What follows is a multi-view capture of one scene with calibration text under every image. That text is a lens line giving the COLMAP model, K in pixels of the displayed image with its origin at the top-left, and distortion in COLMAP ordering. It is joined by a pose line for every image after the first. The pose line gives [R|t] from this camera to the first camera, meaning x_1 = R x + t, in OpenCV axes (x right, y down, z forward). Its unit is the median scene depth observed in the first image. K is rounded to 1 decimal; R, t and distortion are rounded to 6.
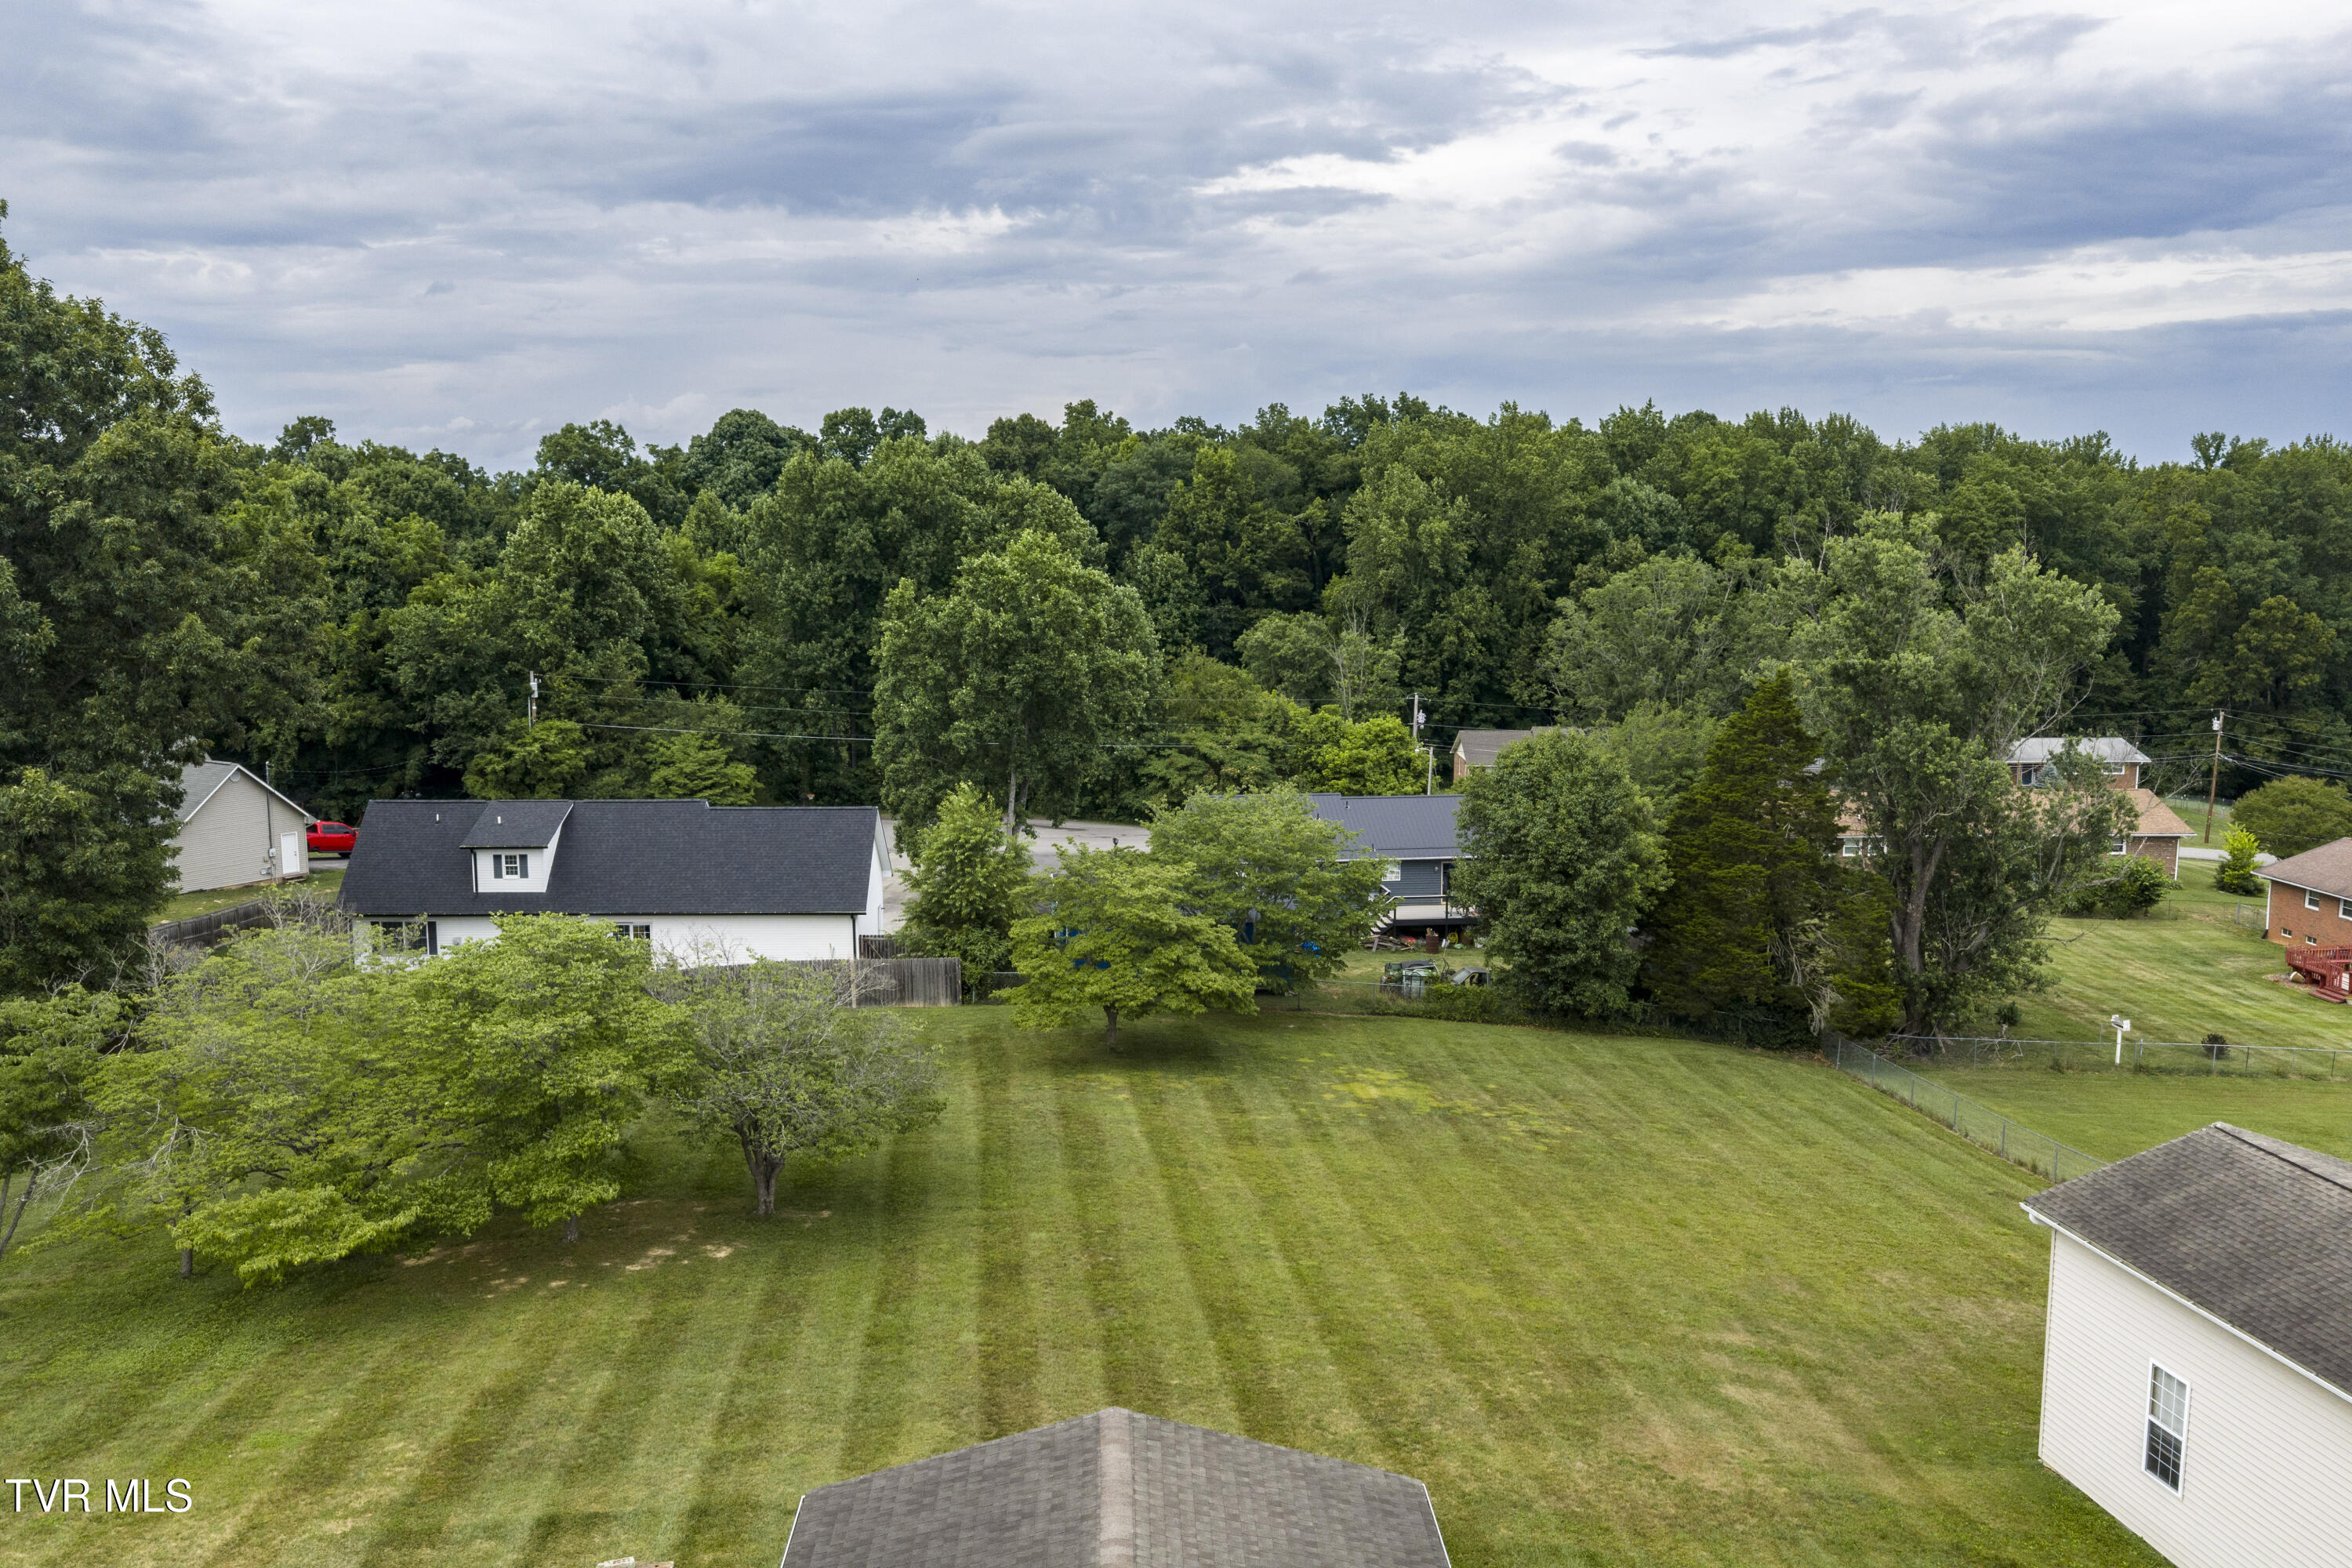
lens RADIAL K [[1940.6, 0, 1183.2], [0, 1940.6, 794.6], [0, 0, 1]] dist [0.035250, -0.063253]
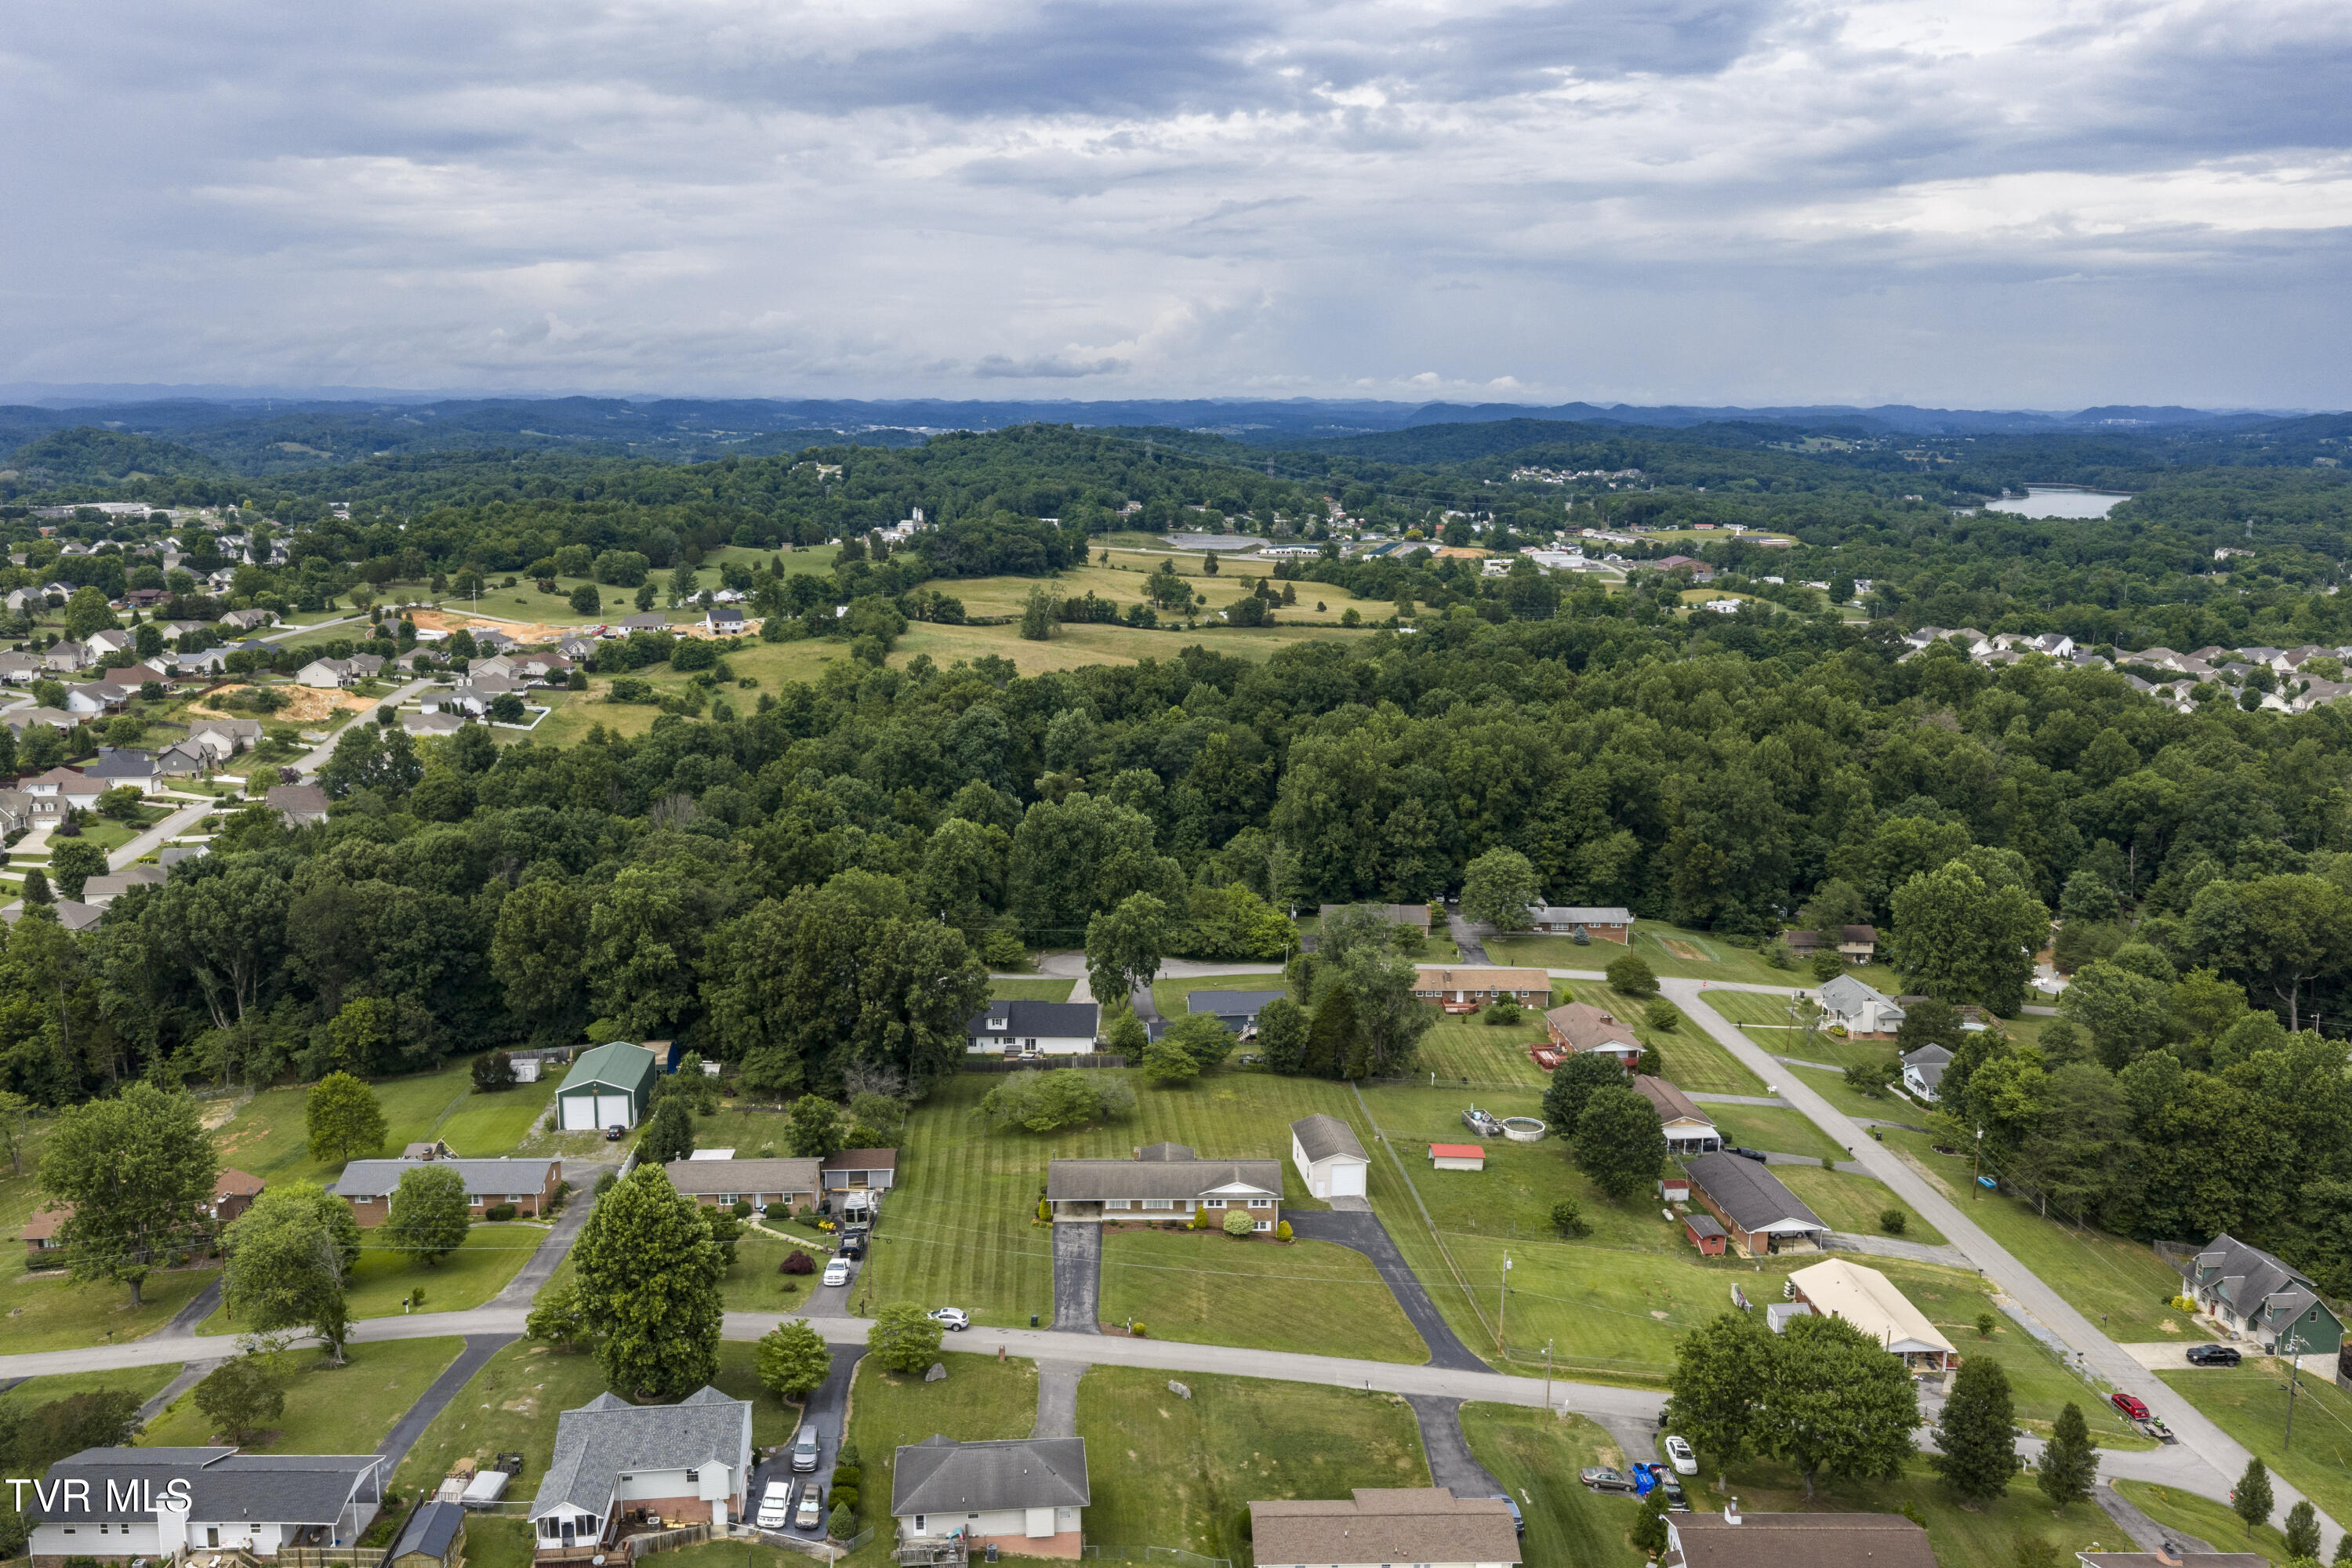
lens RADIAL K [[1940.6, 0, 1183.2], [0, 1940.6, 794.6], [0, 0, 1]] dist [0.035250, -0.063253]
pose [[0.999662, 0.008831, -0.024439, 0.040661], [-0.007552, 0.998621, 0.051953, -0.294065], [0.024864, -0.051751, 0.998350, -1.306470]]
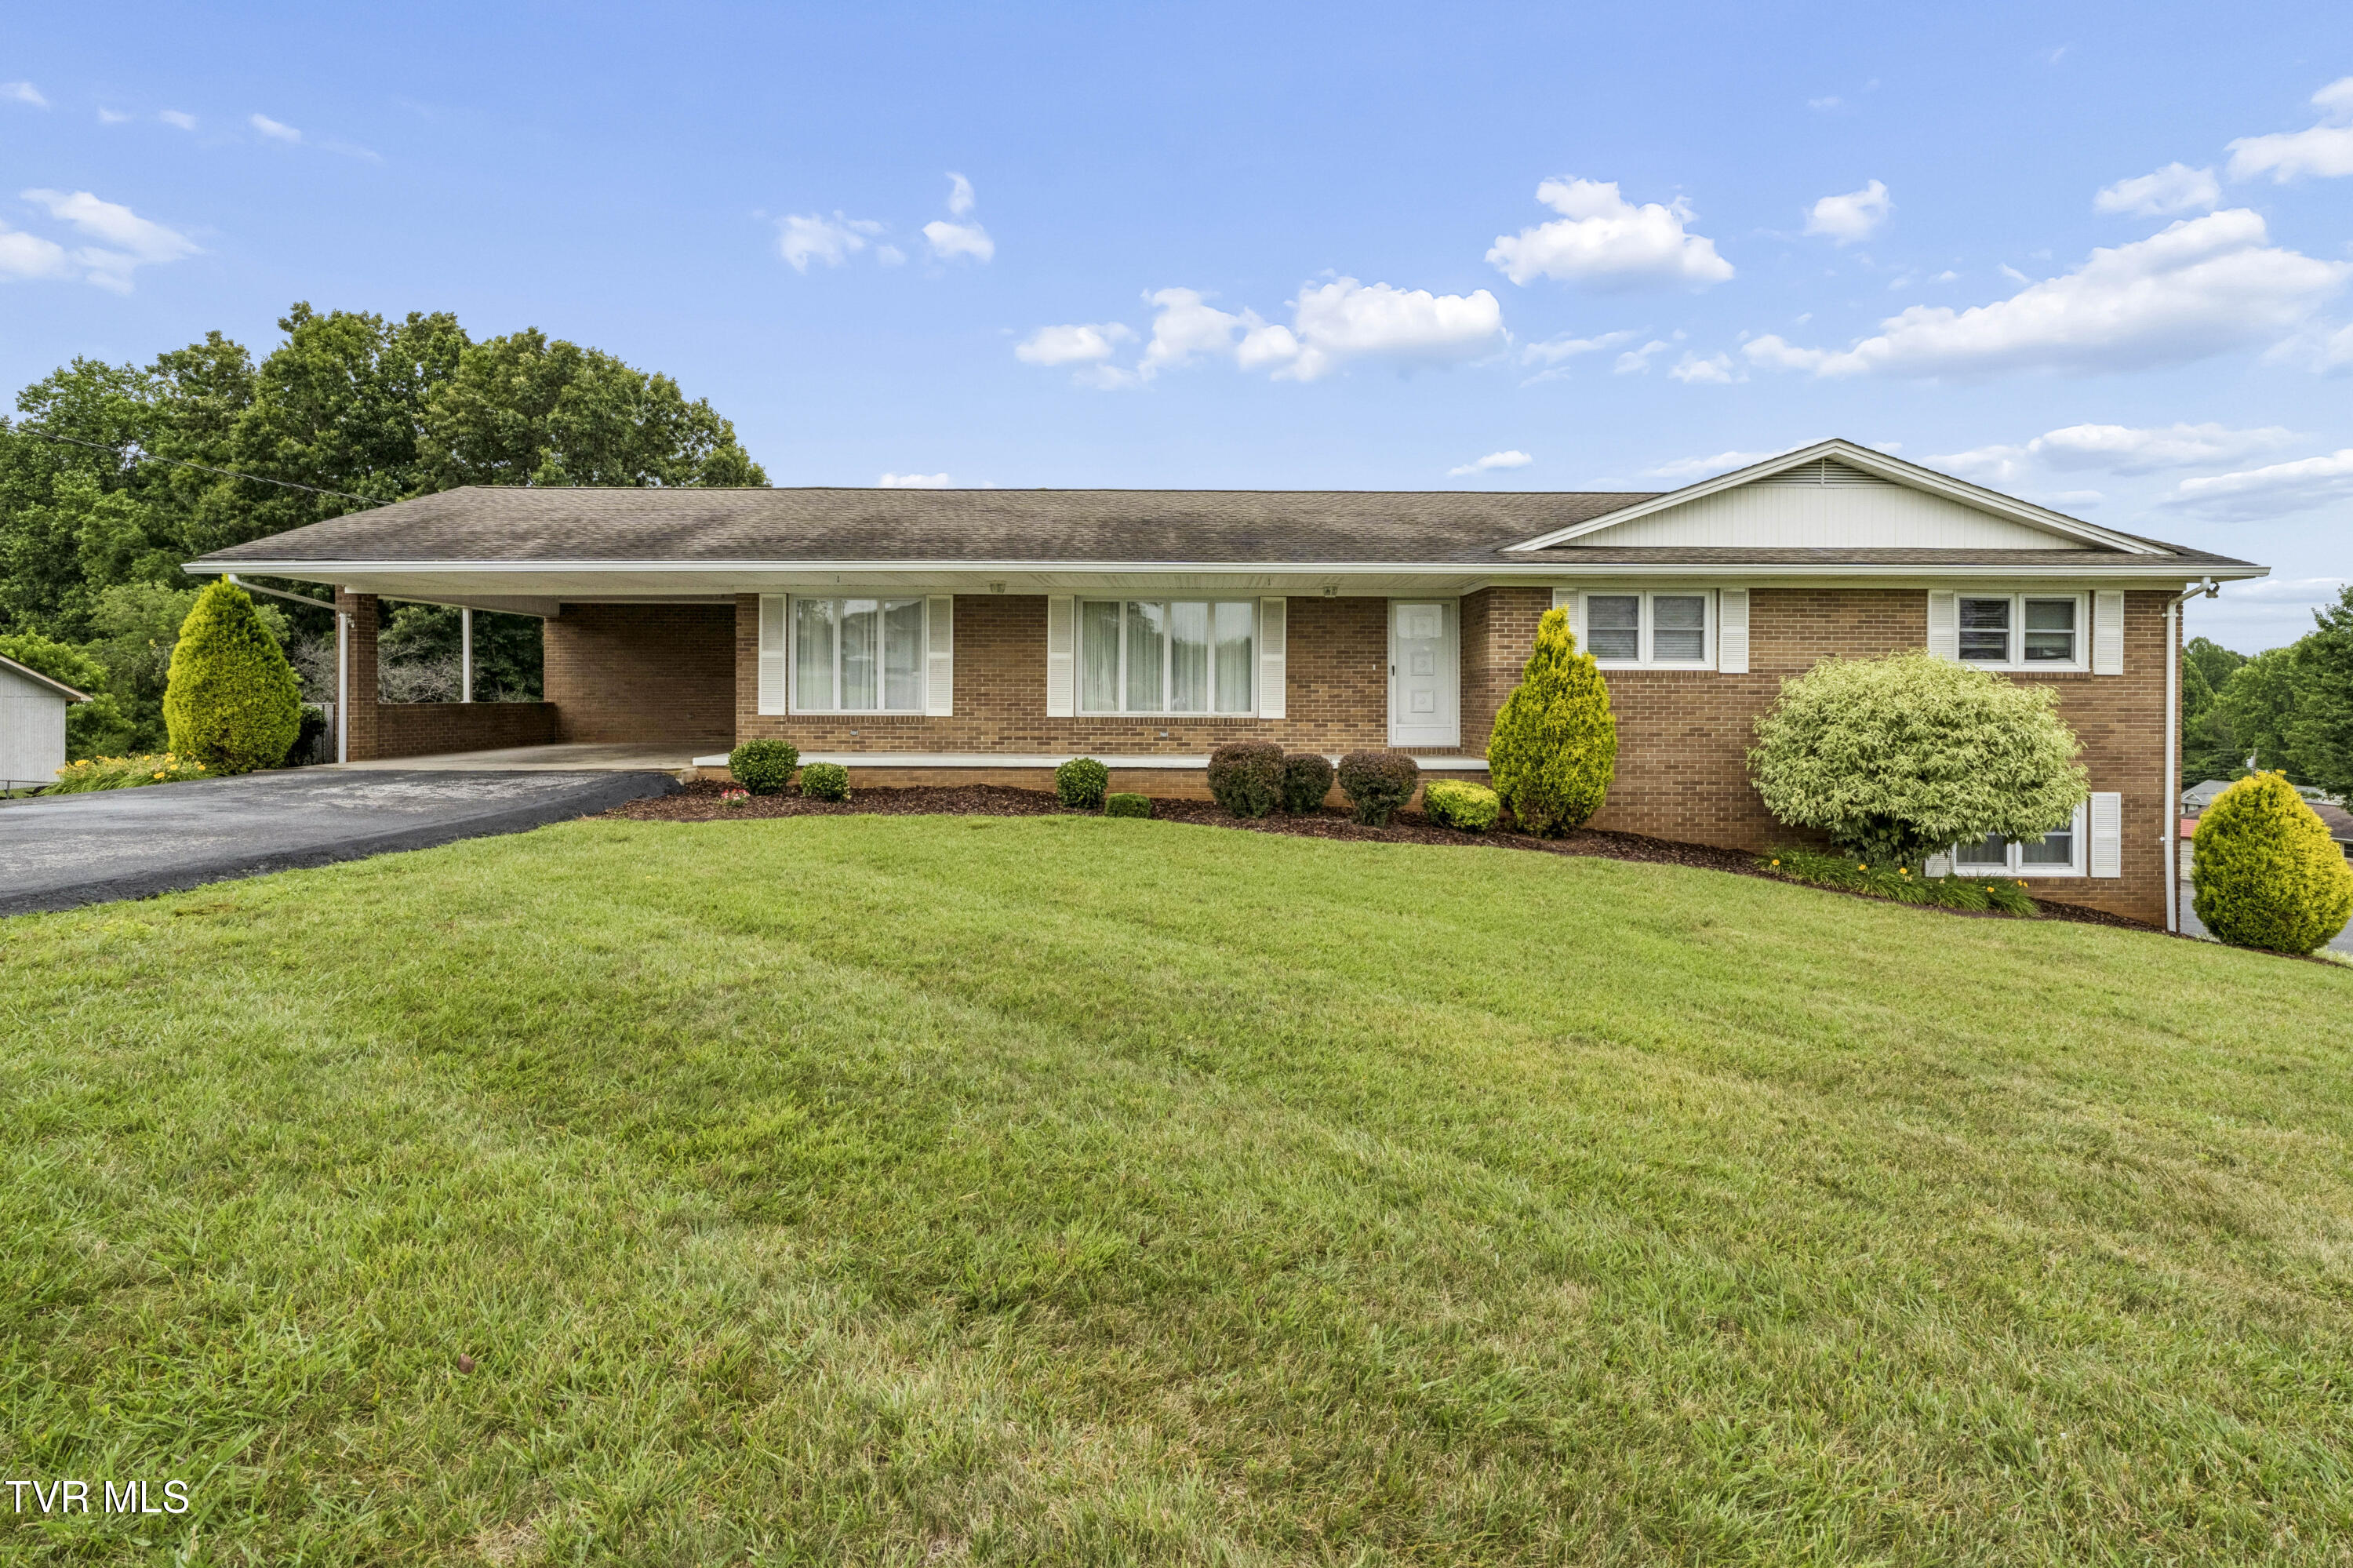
lens RADIAL K [[1189.1, 0, 1184.0], [0, 1189.1, 712.8], [0, 0, 1]] dist [-0.001890, 0.001100]
pose [[0.999320, 0.004827, -0.036547, -0.002724], [-0.009663, 0.991024, -0.133332, 0.083094], [0.035575, 0.133595, 0.990397, -0.058979]]
